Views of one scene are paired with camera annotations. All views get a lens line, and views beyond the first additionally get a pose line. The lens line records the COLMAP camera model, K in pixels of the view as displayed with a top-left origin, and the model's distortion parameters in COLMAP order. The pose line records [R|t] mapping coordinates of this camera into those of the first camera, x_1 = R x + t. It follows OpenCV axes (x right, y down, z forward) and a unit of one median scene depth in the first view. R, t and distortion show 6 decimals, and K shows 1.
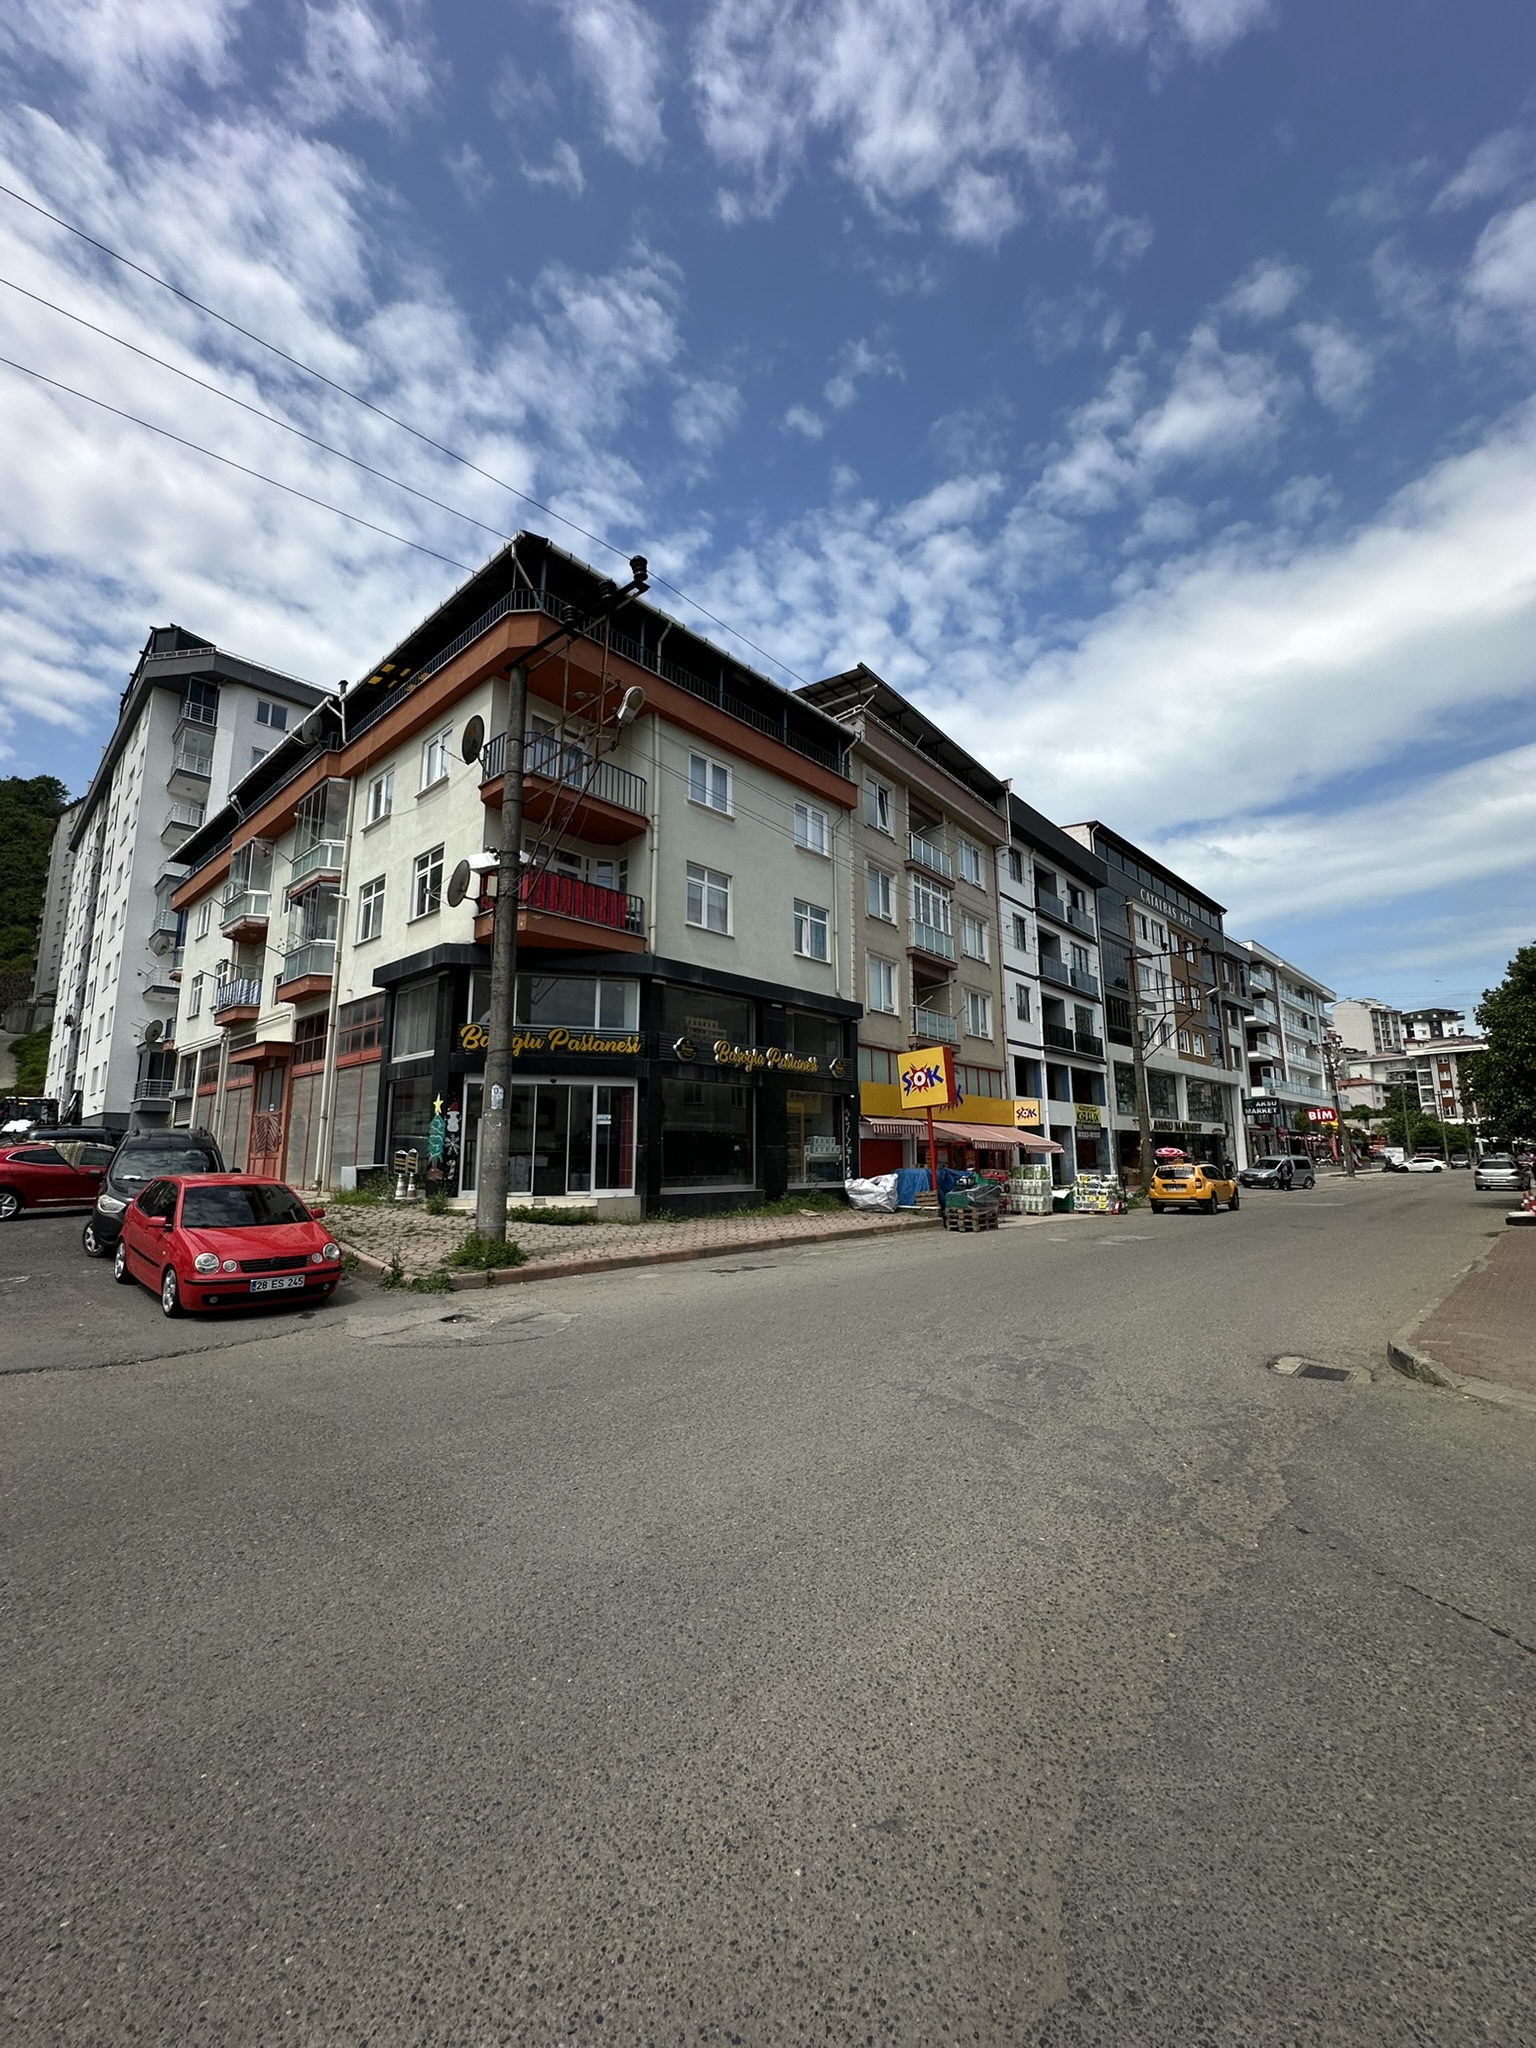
lens RADIAL K [[817.9, 0, 767.4], [0, 817.9, 1026.4], [0, 0, 1]] dist [-0.003178, 0.000896]
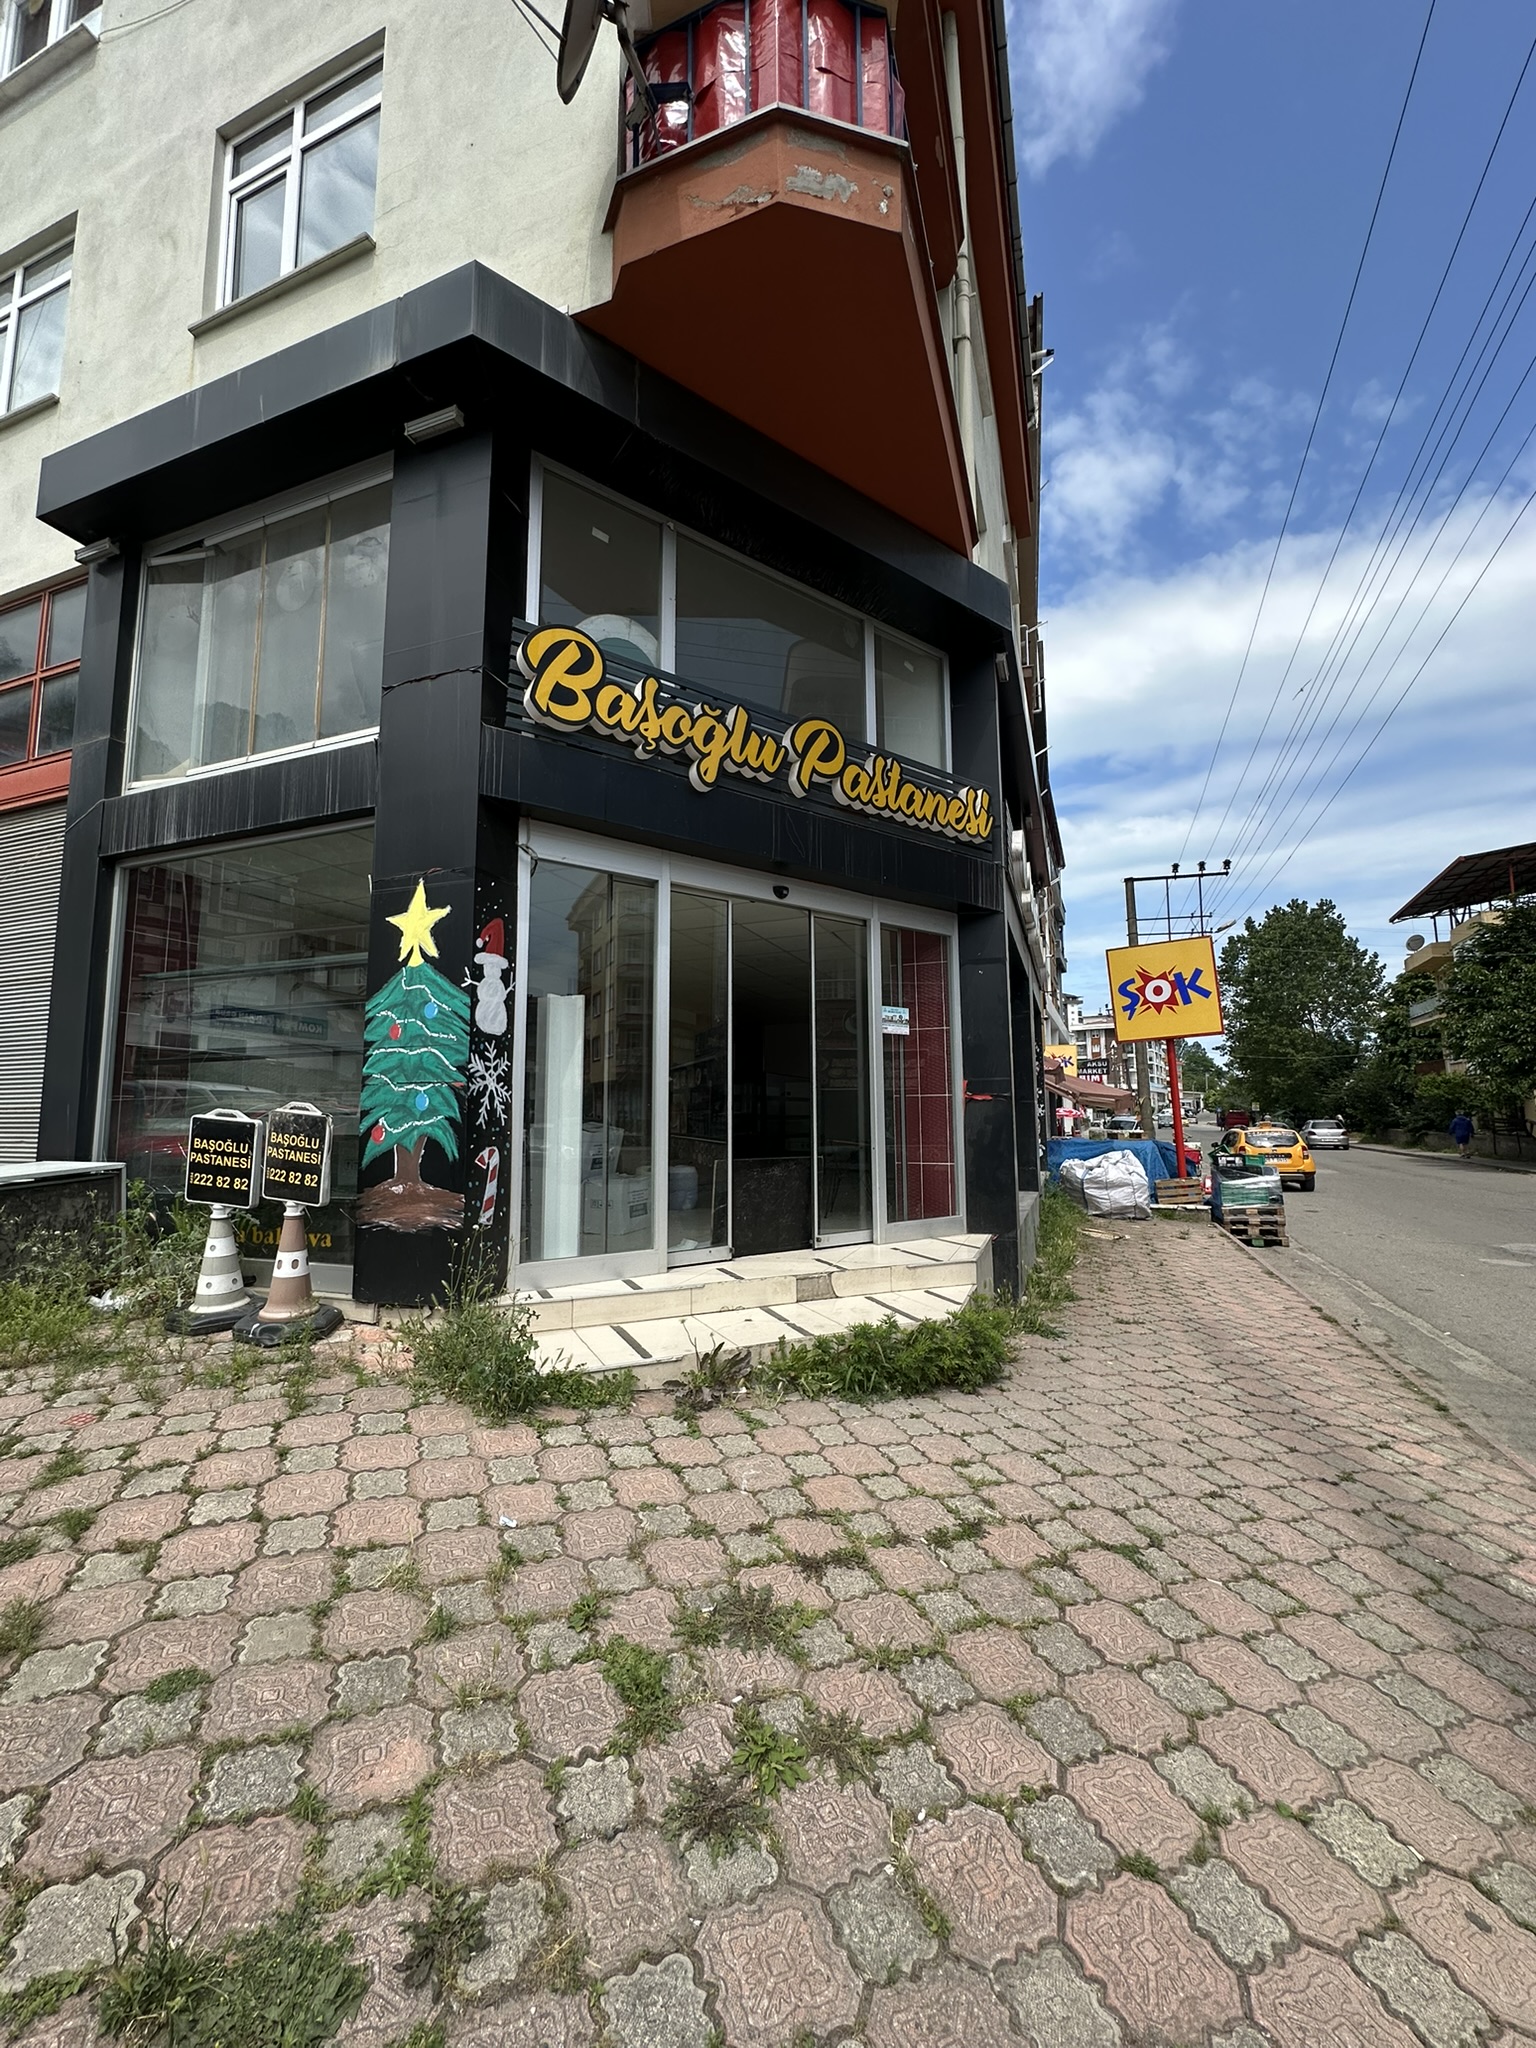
lens RADIAL K [[824.5, 0, 772.2], [0, 824.5, 1027.8], [0, 0, 1]] dist [-0.003592, -0.000182]
pose [[0.926525, 0.038635, 0.374245, -0.444067], [-0.057452, 0.997576, 0.039250, 0.124177], [-0.371821, -0.057867, 0.926499, 0.815282]]
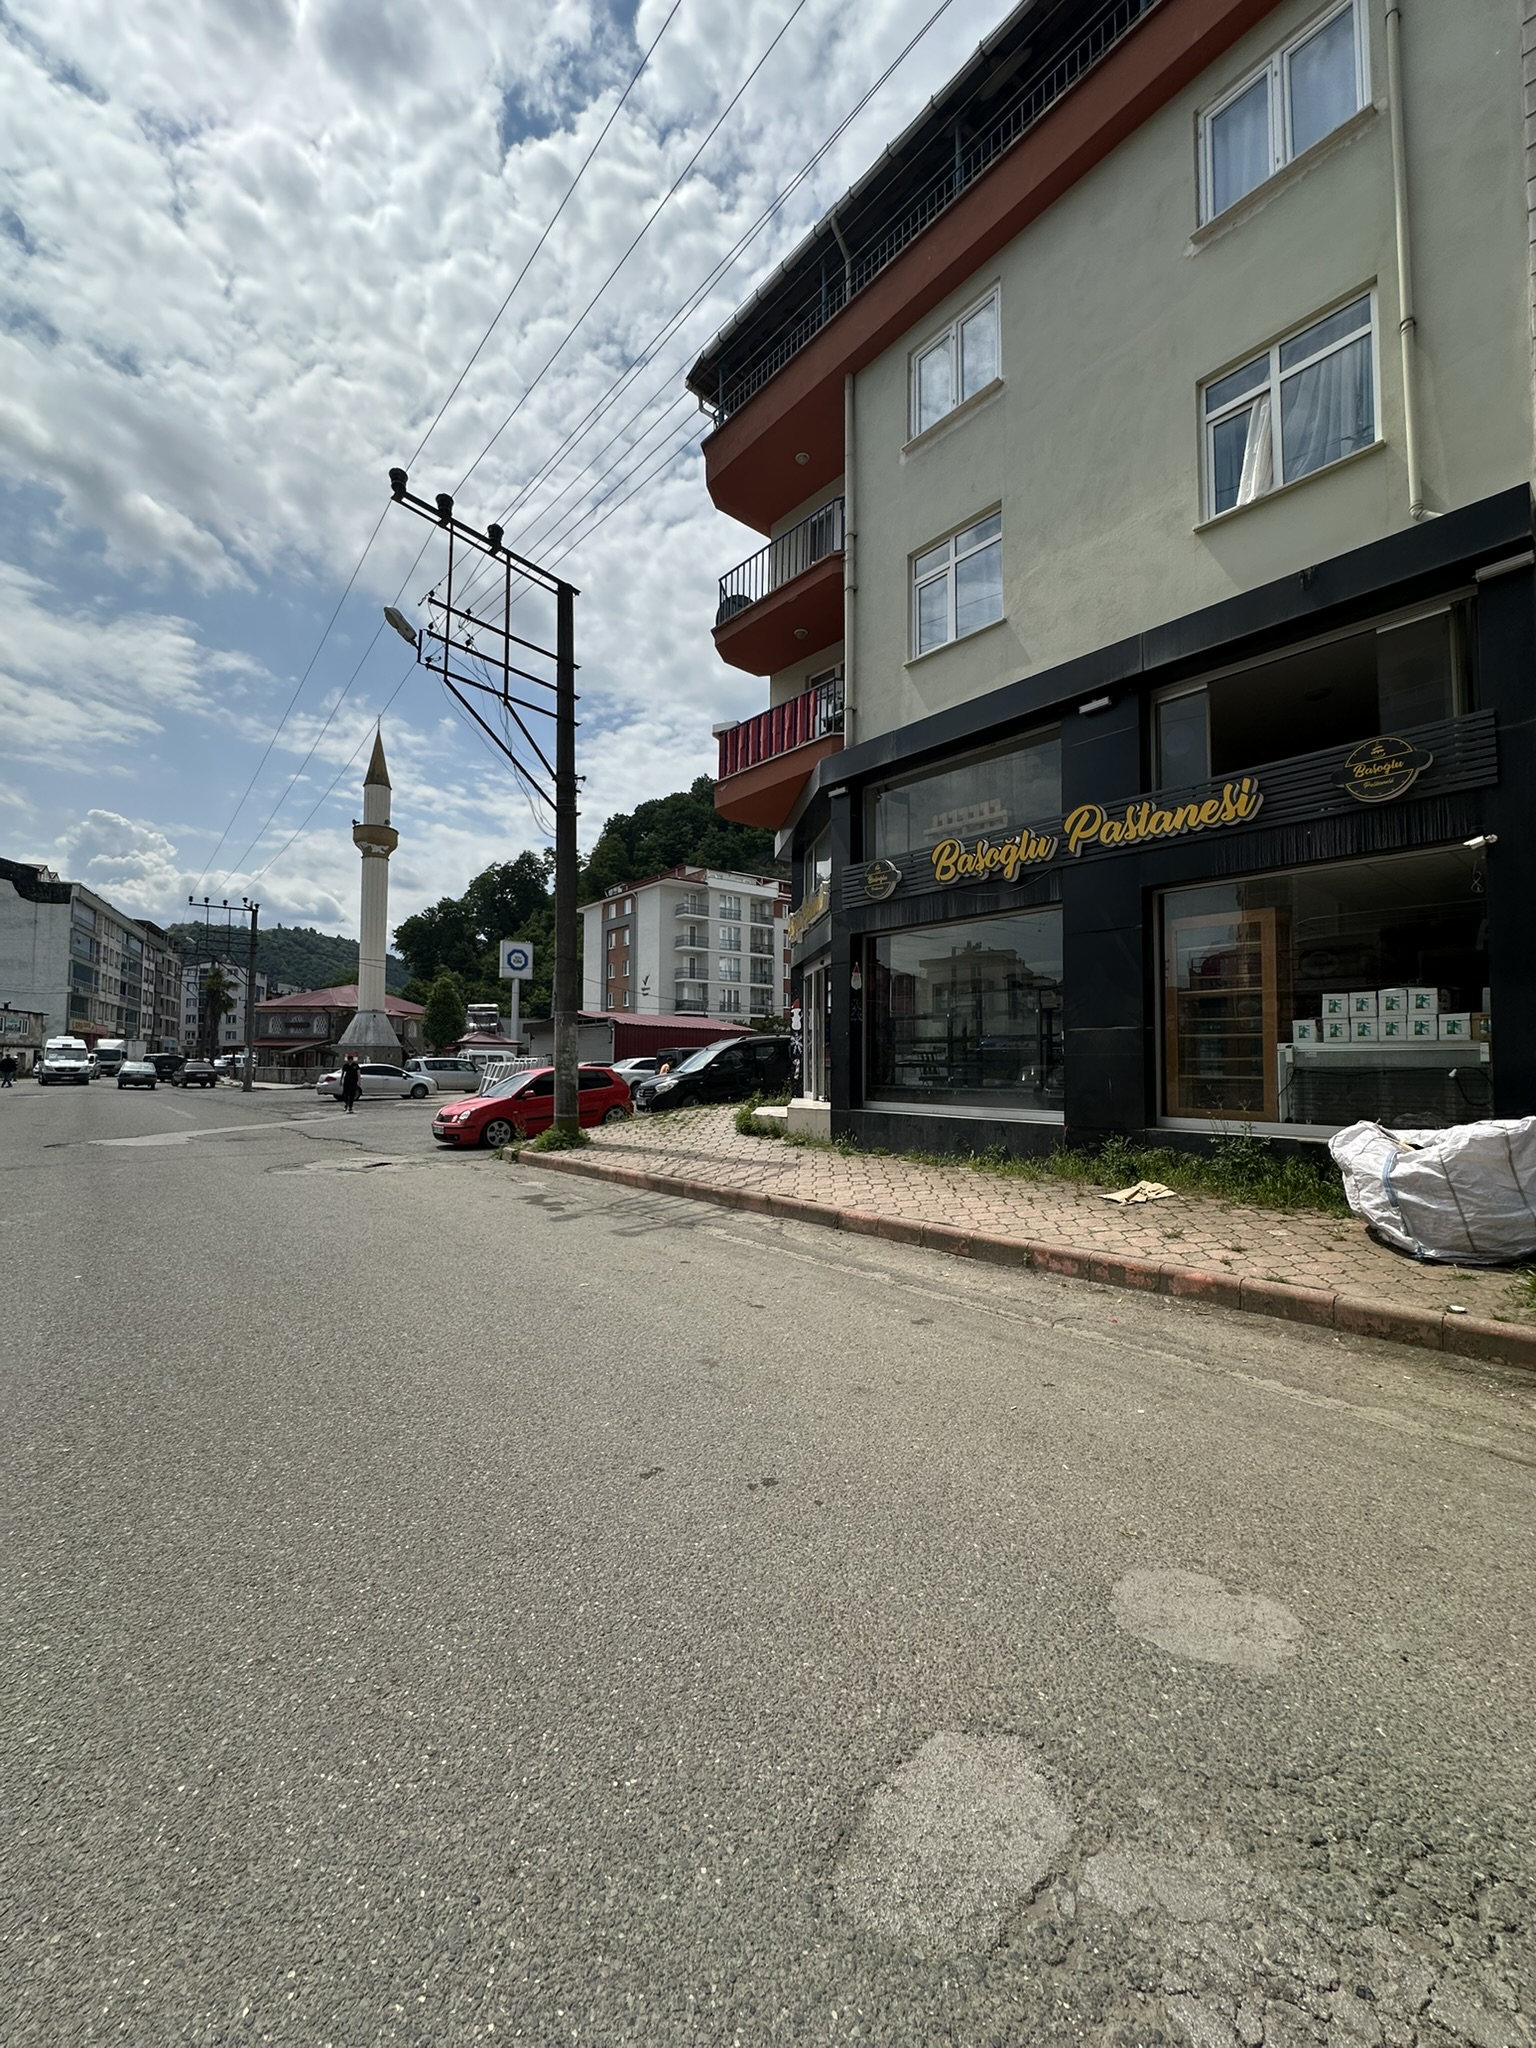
lens RADIAL K [[817.9, 0, 767.4], [0, 817.9, 1026.4], [0, 0, 1]] dist [-0.003178, 0.000896]
pose [[-0.117262, -0.042985, -0.992170, 0.628800], [0.152630, 0.986413, -0.060774, 0.196938], [0.981302, -0.158561, -0.109108, 1.190120]]
